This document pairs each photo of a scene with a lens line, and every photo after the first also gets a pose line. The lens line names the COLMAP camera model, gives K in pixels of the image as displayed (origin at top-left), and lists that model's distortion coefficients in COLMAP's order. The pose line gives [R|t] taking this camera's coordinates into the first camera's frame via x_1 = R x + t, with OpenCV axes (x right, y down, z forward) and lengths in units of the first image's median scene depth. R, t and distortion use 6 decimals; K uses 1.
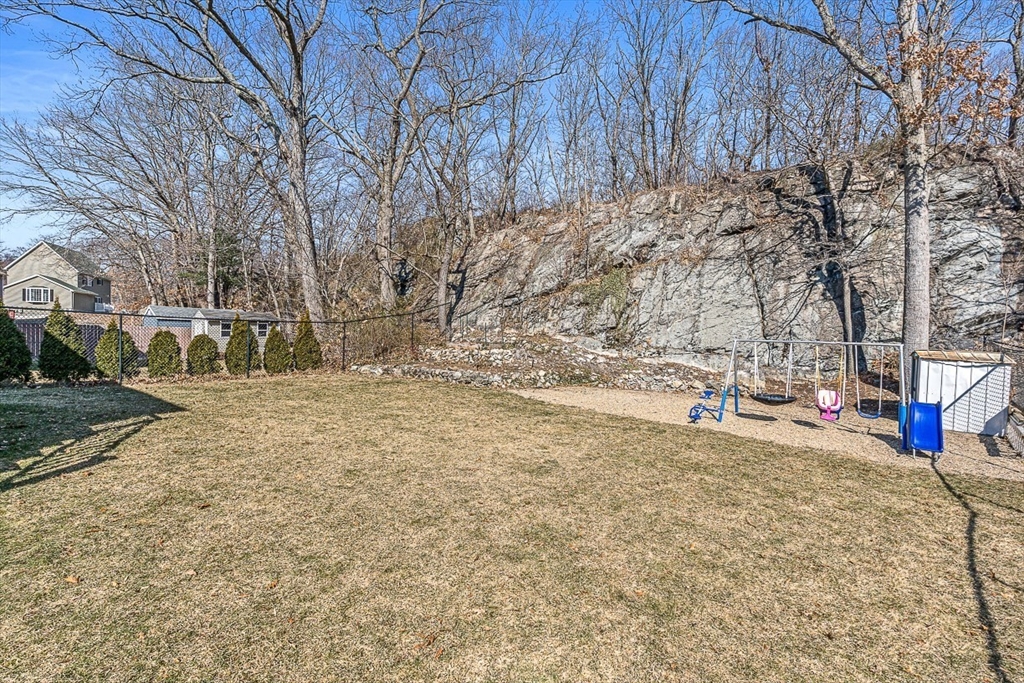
lens RADIAL K [[460.3, 0, 491.7], [0, 460.3, 340.6], [0, 0, 1]] dist [-0.002319, -0.000492]
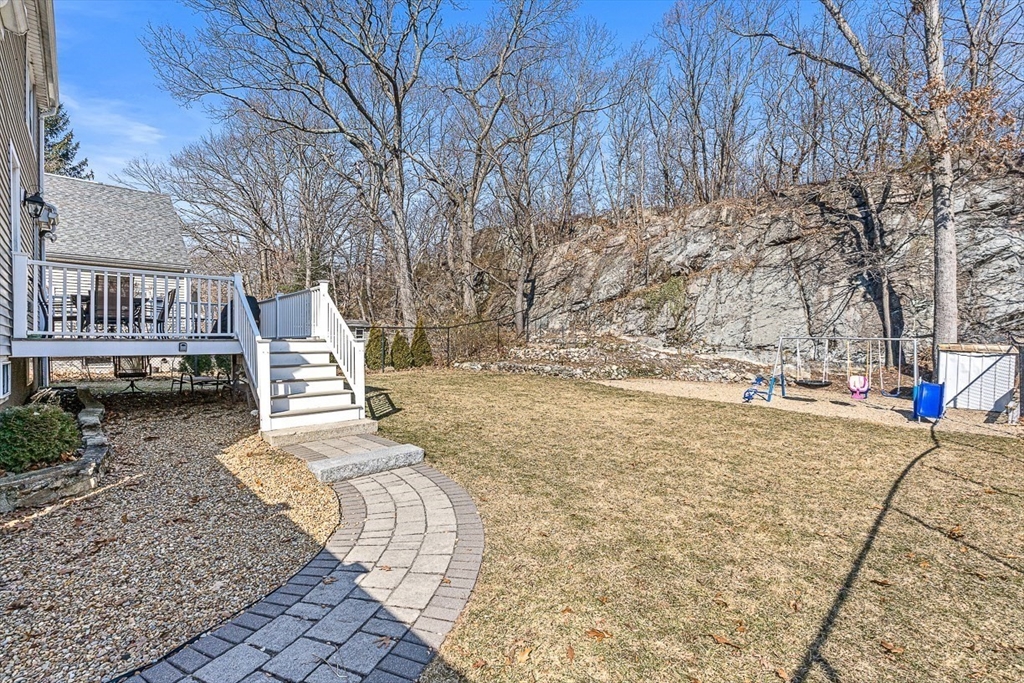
lens RADIAL K [[460.3, 0, 492.1], [0, 460.3, 341.6], [0, 0, 1]] dist [-0.002319, -0.000492]
pose [[0.996048, -0.013136, -0.087840, -0.089515], [0.012925, 0.999912, -0.002972, 0.002073], [0.087872, 0.001825, 0.996130, -0.196327]]
